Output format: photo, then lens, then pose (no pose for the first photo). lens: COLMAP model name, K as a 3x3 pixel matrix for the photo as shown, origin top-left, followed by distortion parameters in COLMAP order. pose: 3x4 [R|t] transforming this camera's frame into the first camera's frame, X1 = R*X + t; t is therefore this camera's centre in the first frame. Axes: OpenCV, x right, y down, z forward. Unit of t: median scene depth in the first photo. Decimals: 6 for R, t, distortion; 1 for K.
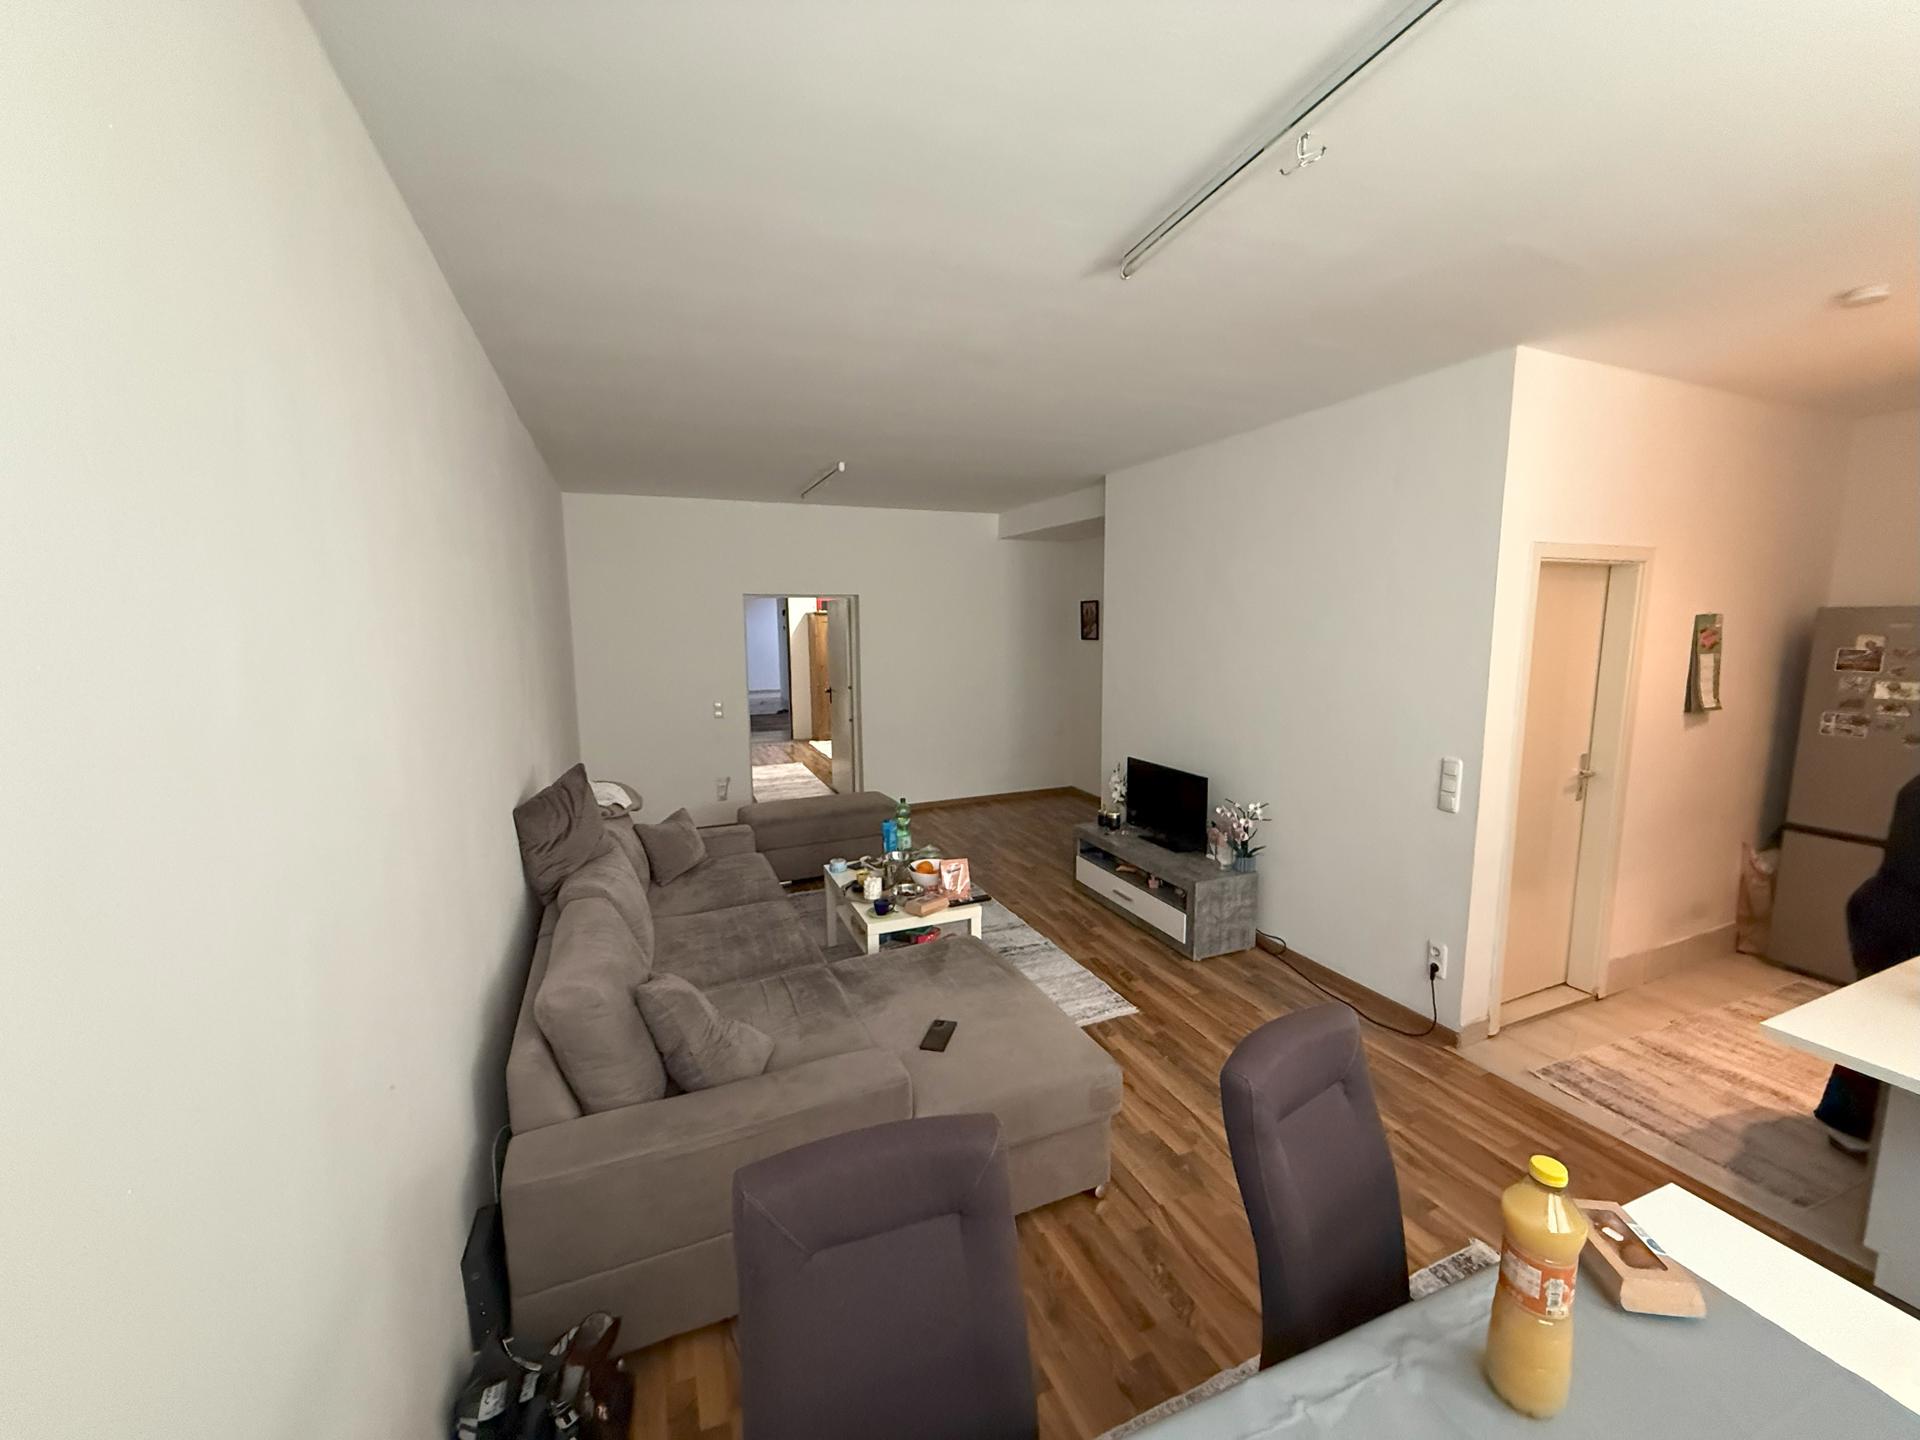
lens RADIAL K [[769.9, 0, 960.0], [0, 769.9, 720.0], [0, 0, 1]] dist [-0.002386, 0.000432]
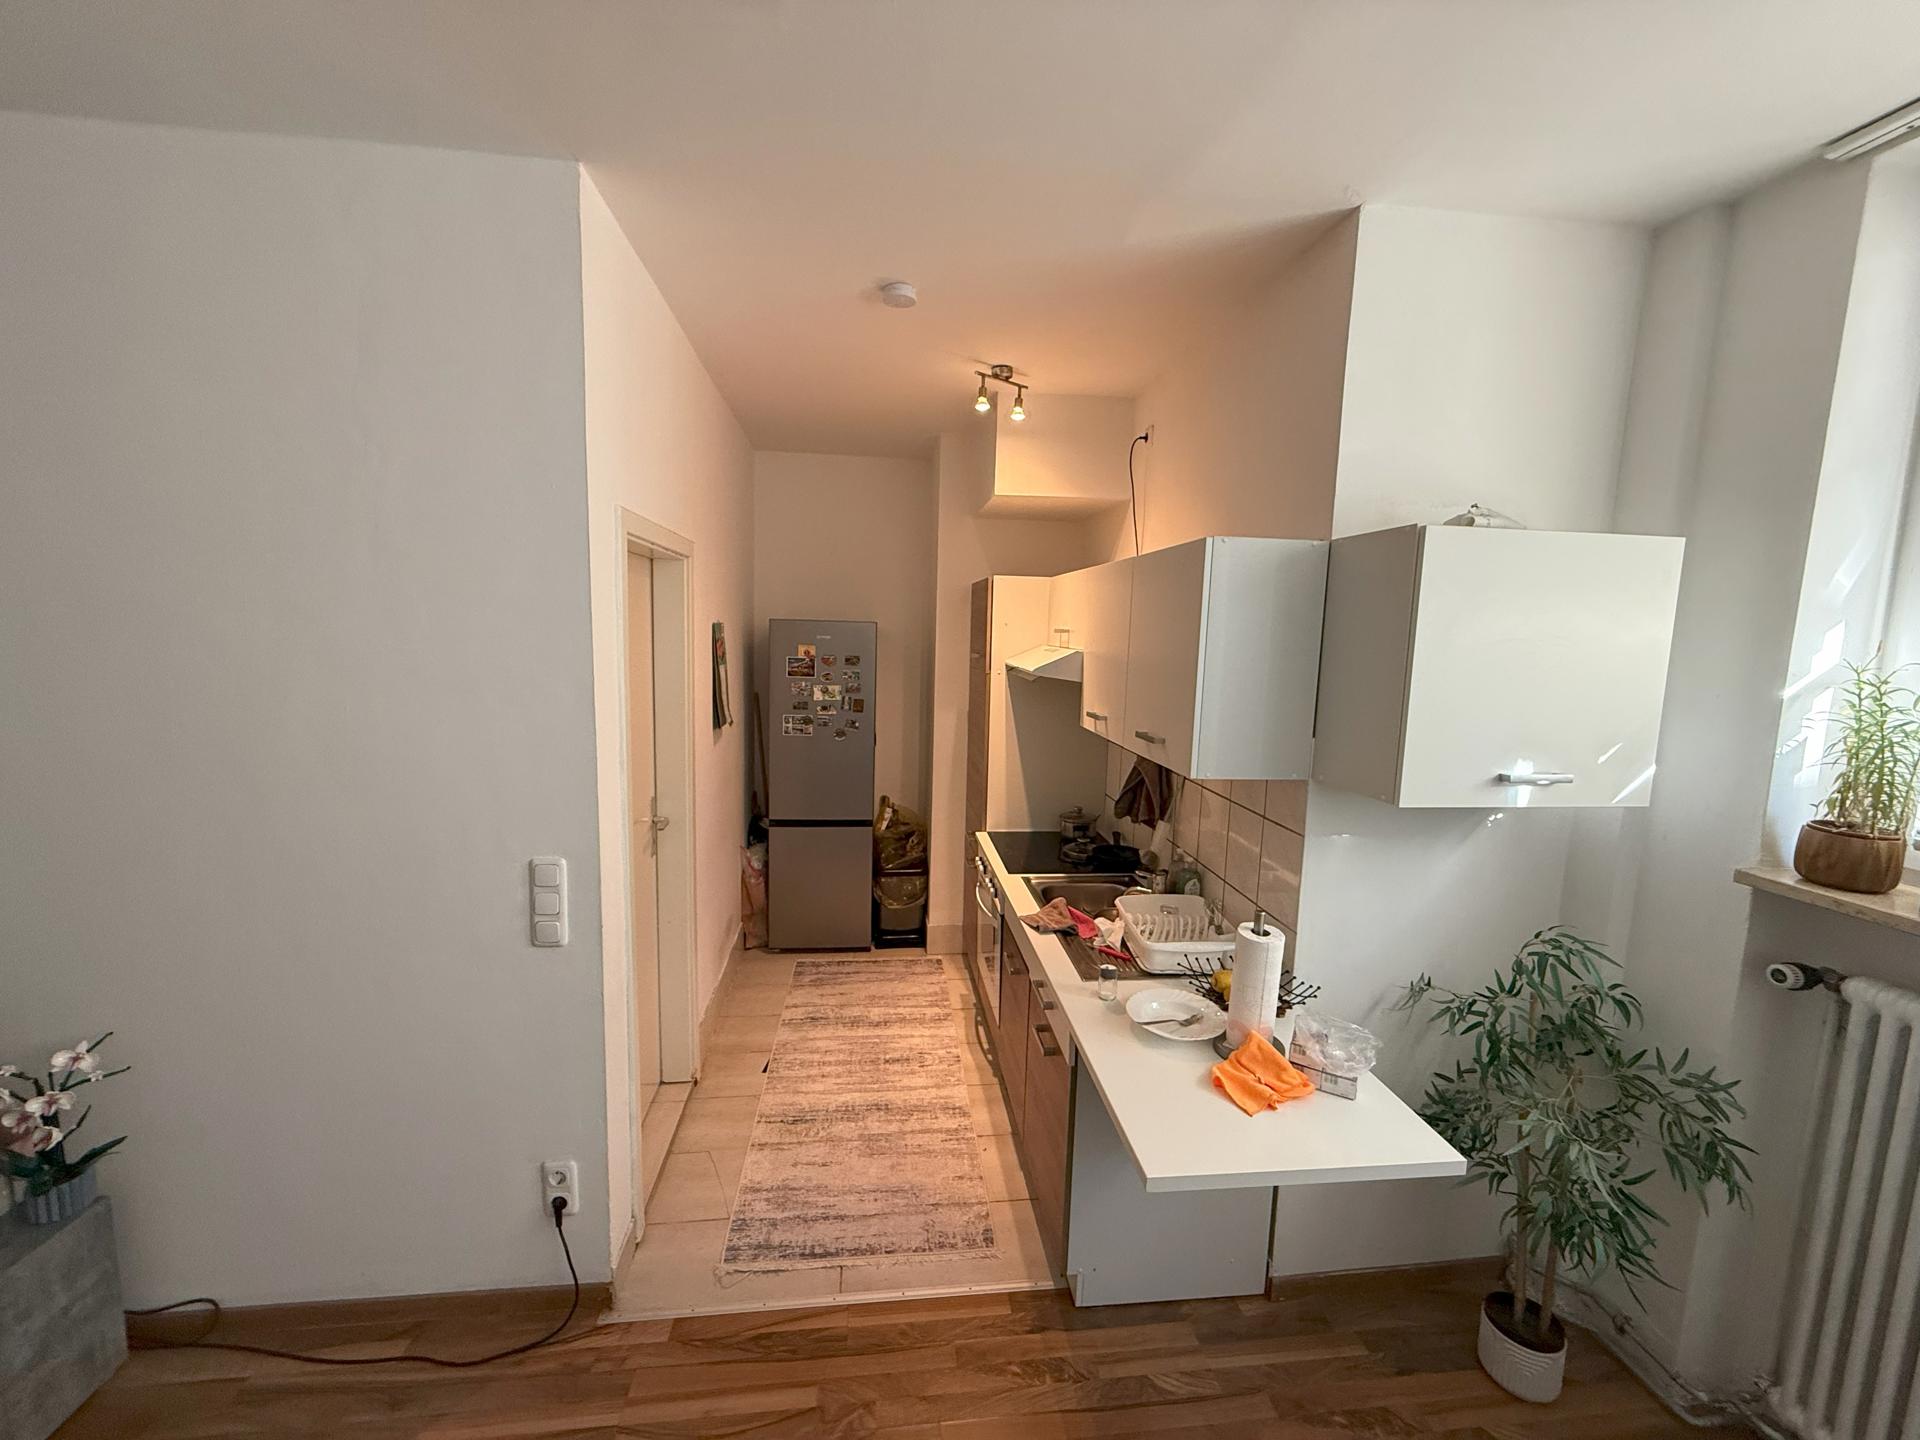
lens RADIAL K [[762.0, 0, 960.0], [0, 762.0, 720.0], [0, 0, 1]] dist [0.000728, 0.000174]
pose [[0.283514, -0.096550, 0.954095, 0.156519], [0.100730, 0.992413, 0.070495, -0.055167], [-0.953663, 0.076120, 0.291089, 0.447077]]
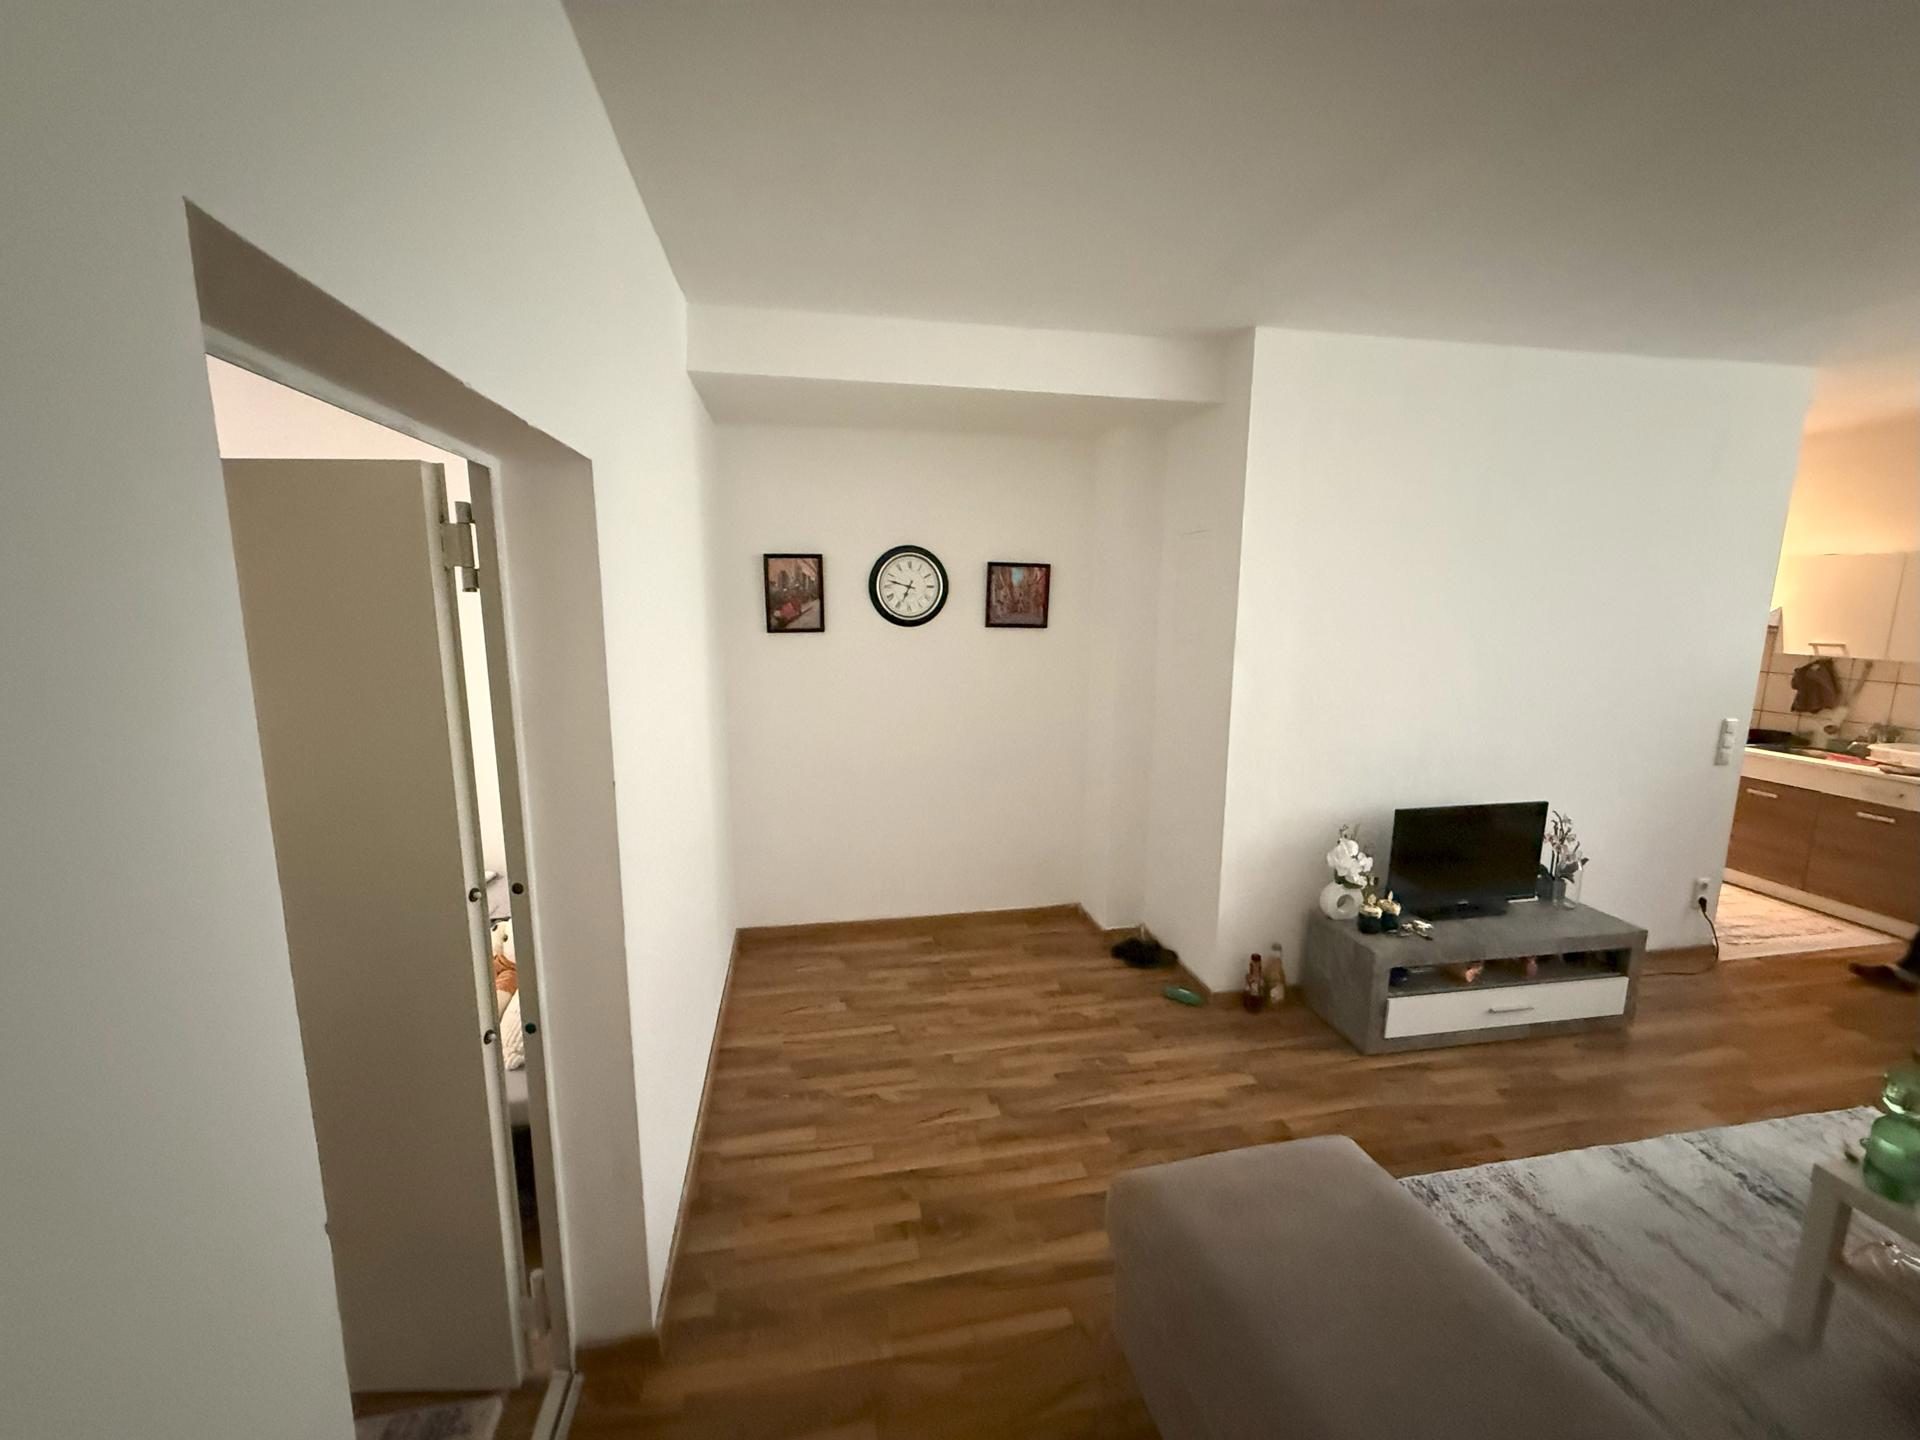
lens RADIAL K [[769.9, 0, 960.0], [0, 769.9, 720.0], [0, 0, 1]] dist [-0.002386, 0.000432]
pose [[0.214111, -0.146354, 0.965783, -0.612721], [0.122341, 0.984945, 0.122135, -0.194521], [-0.969118, 0.092005, 0.228793, 1.592608]]
